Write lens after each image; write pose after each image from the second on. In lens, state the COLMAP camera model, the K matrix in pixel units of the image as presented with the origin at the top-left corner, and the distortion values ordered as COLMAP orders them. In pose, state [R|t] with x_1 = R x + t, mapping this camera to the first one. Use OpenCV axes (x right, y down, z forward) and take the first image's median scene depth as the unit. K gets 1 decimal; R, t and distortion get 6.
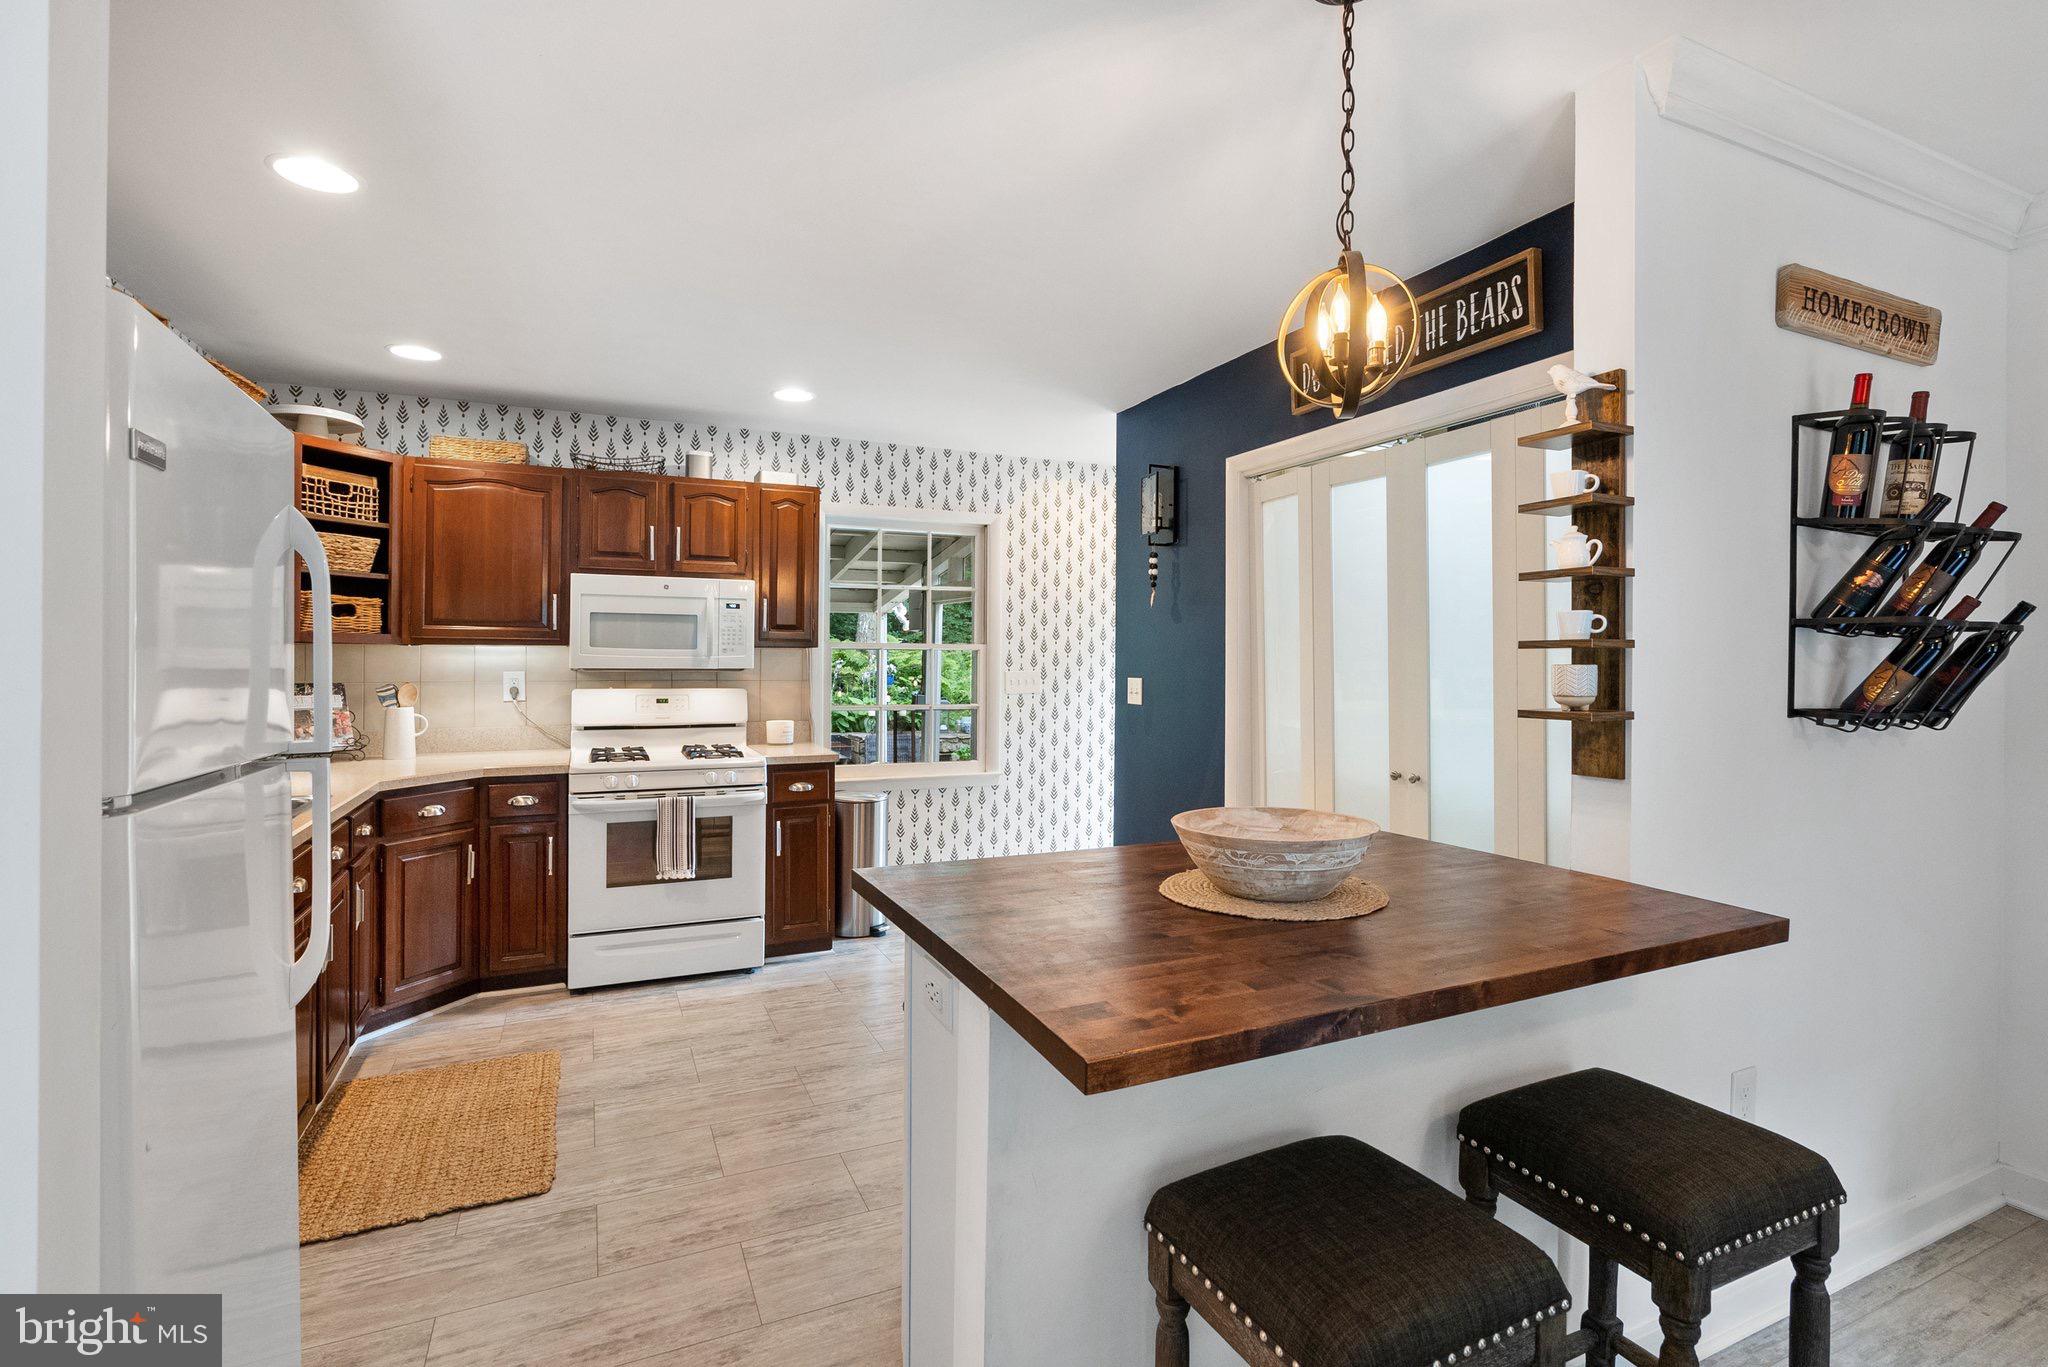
lens RADIAL K [[958.0, 0, 1047.5], [0, 958.0, 656.1], [0, 0, 1]] dist [-0.007492, 0.000559]
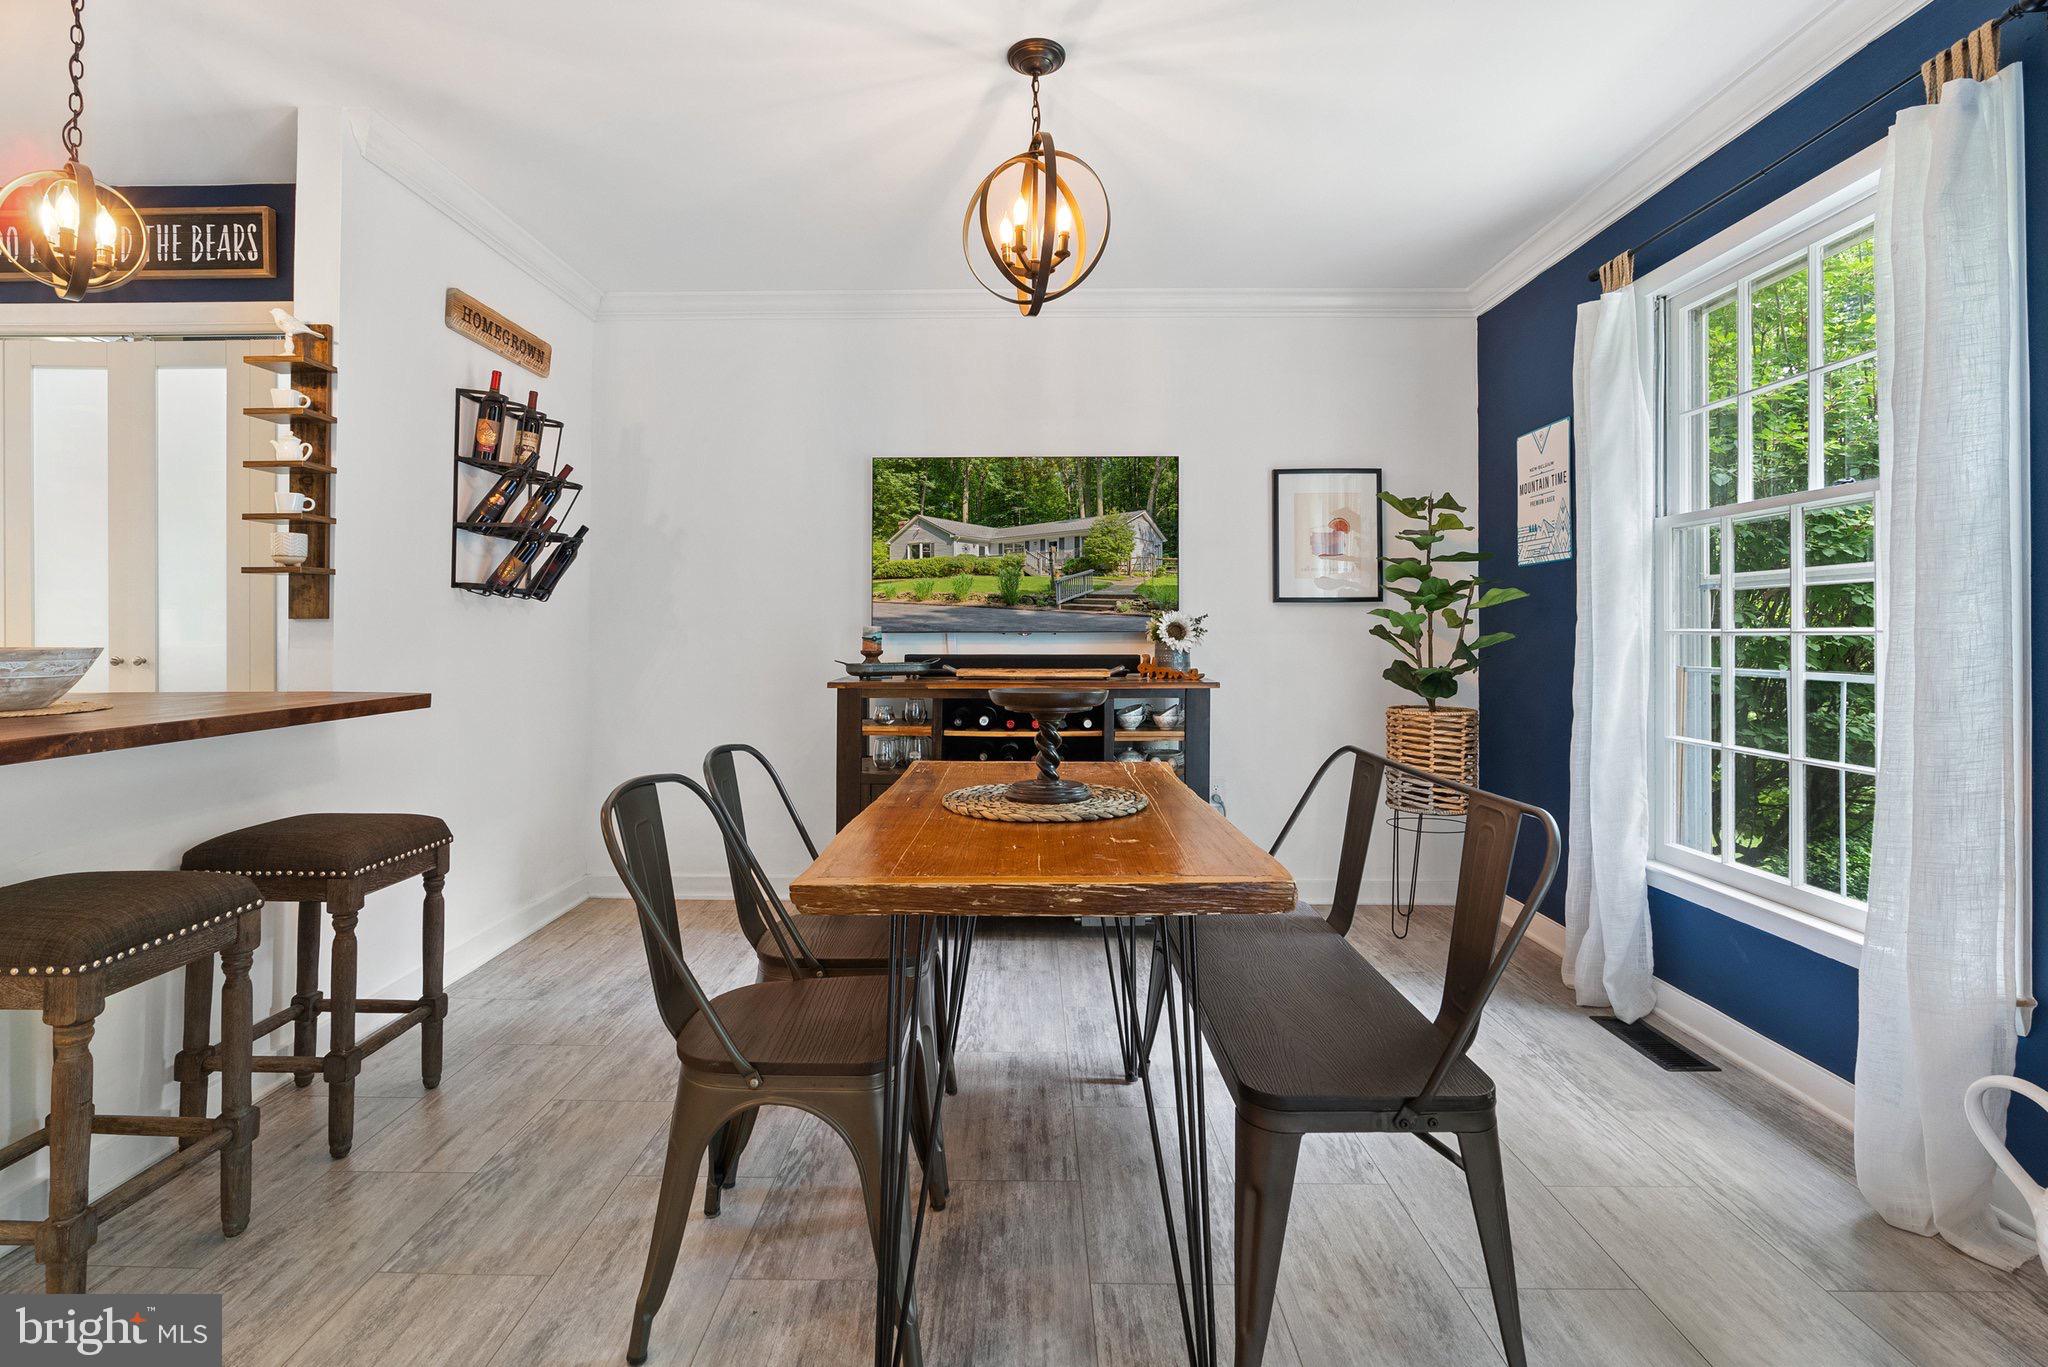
lens RADIAL K [[940.0, 0, 980.8], [0, 940.0, 615.6], [0, 0, 1]] dist [-0.002524, 0.001239]
pose [[0.456467, 0.007448, 0.889709, -0.084473], [-0.002796, 0.999972, -0.006937, 0.060817], [-0.889736, 0.000679, 0.456475, -0.219429]]
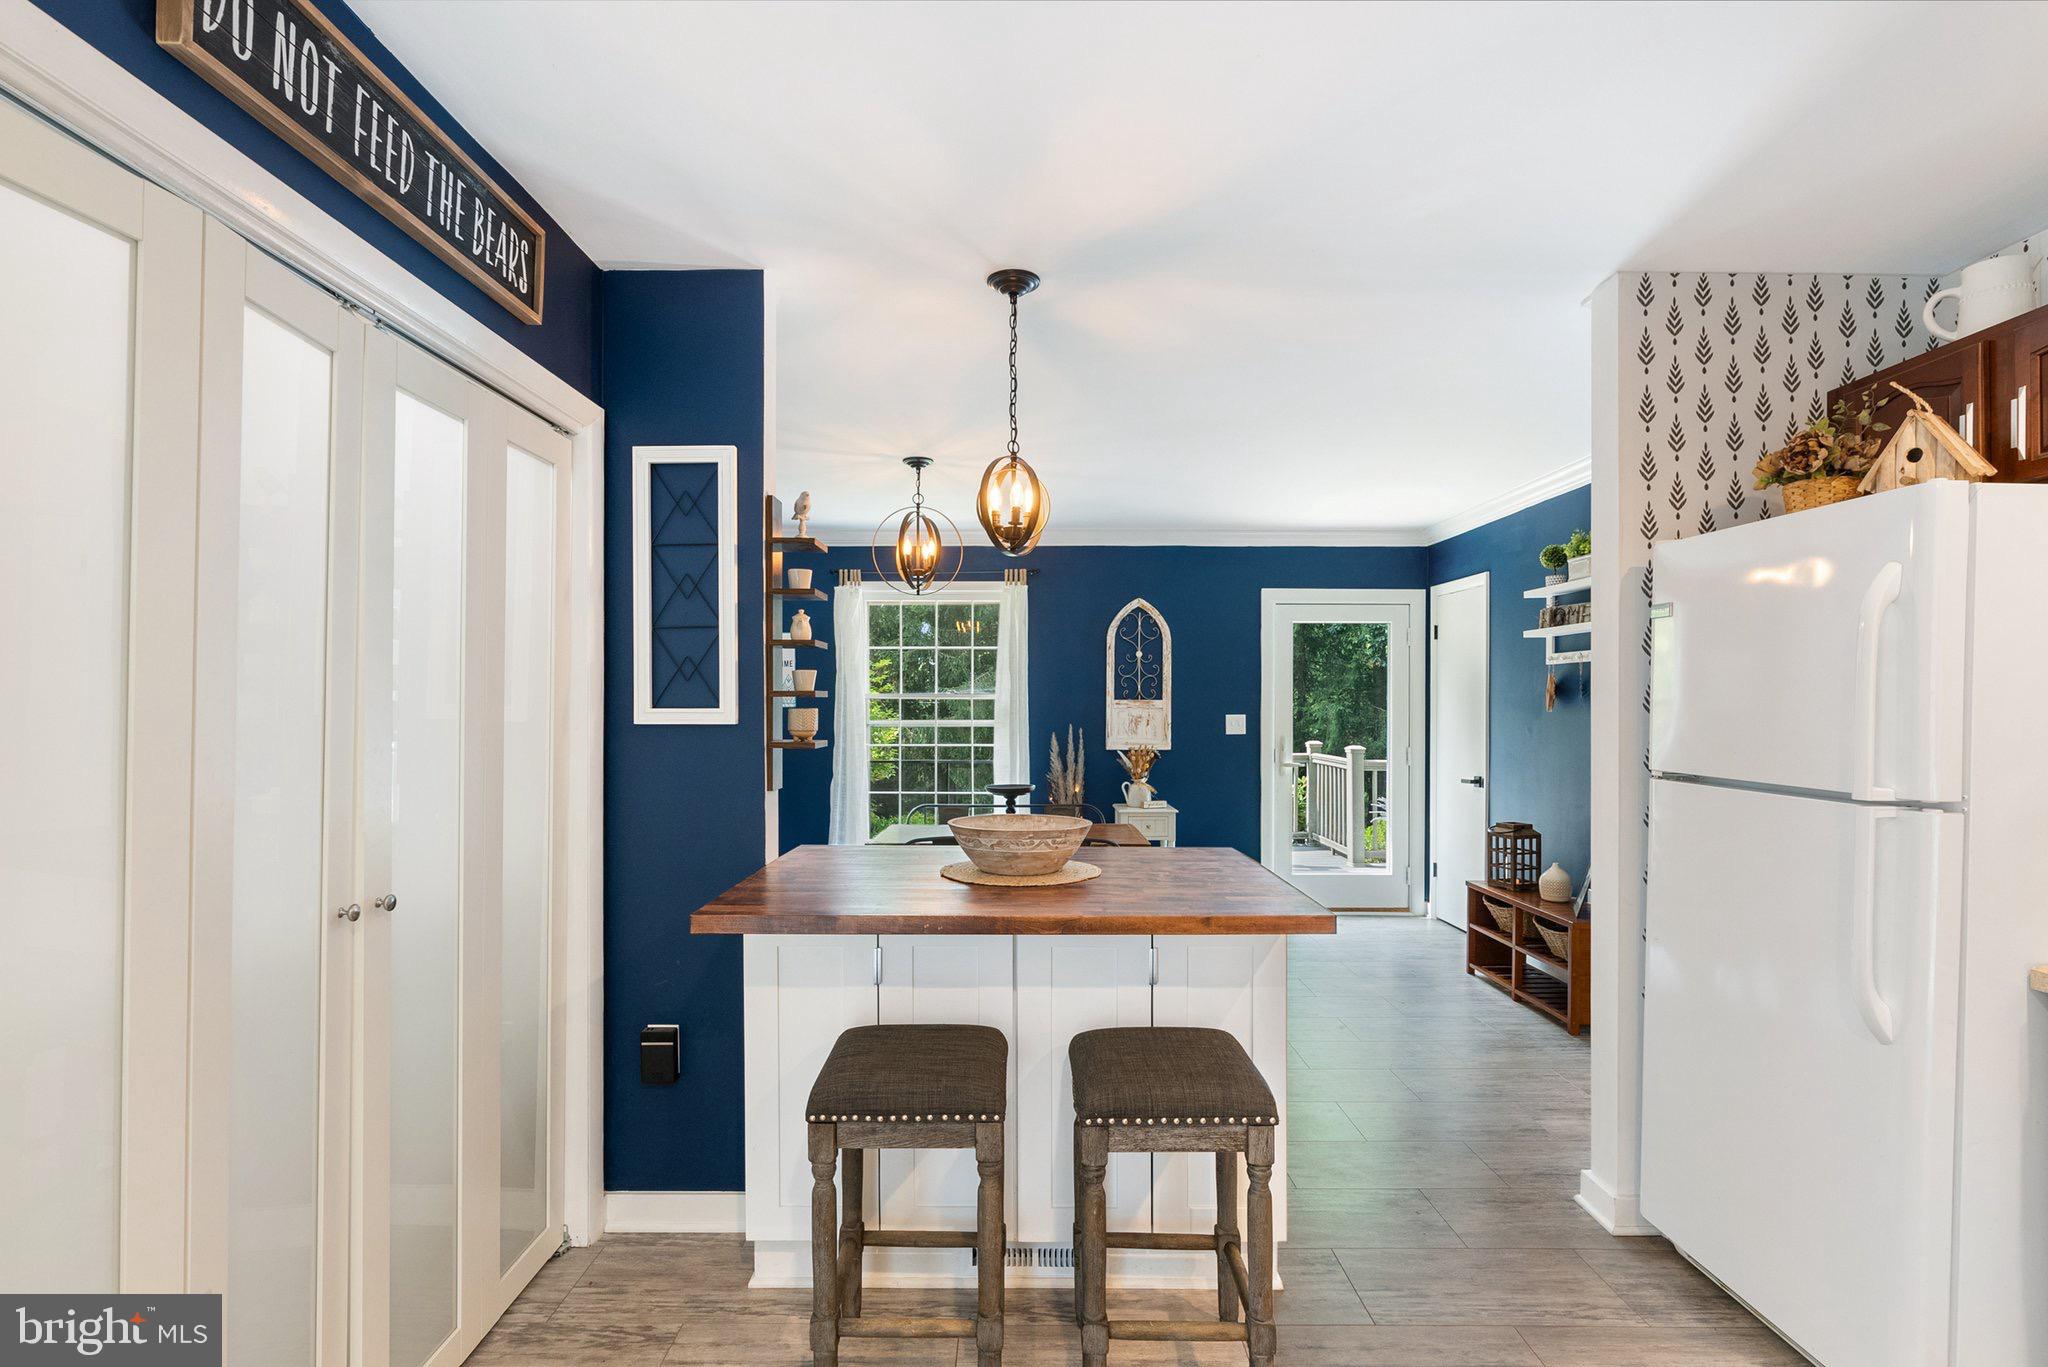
lens RADIAL K [[985.2, 0, 1017.6], [0, 985.2, 710.6], [0, 0, 1]] dist [-0.019423, 0.007679]
pose [[-0.904114, -0.007816, 0.427221, -0.173298], [-0.007618, 0.999969, 0.002173, 0.003930], [-0.427224, -0.001290, -0.904145, 1.034509]]
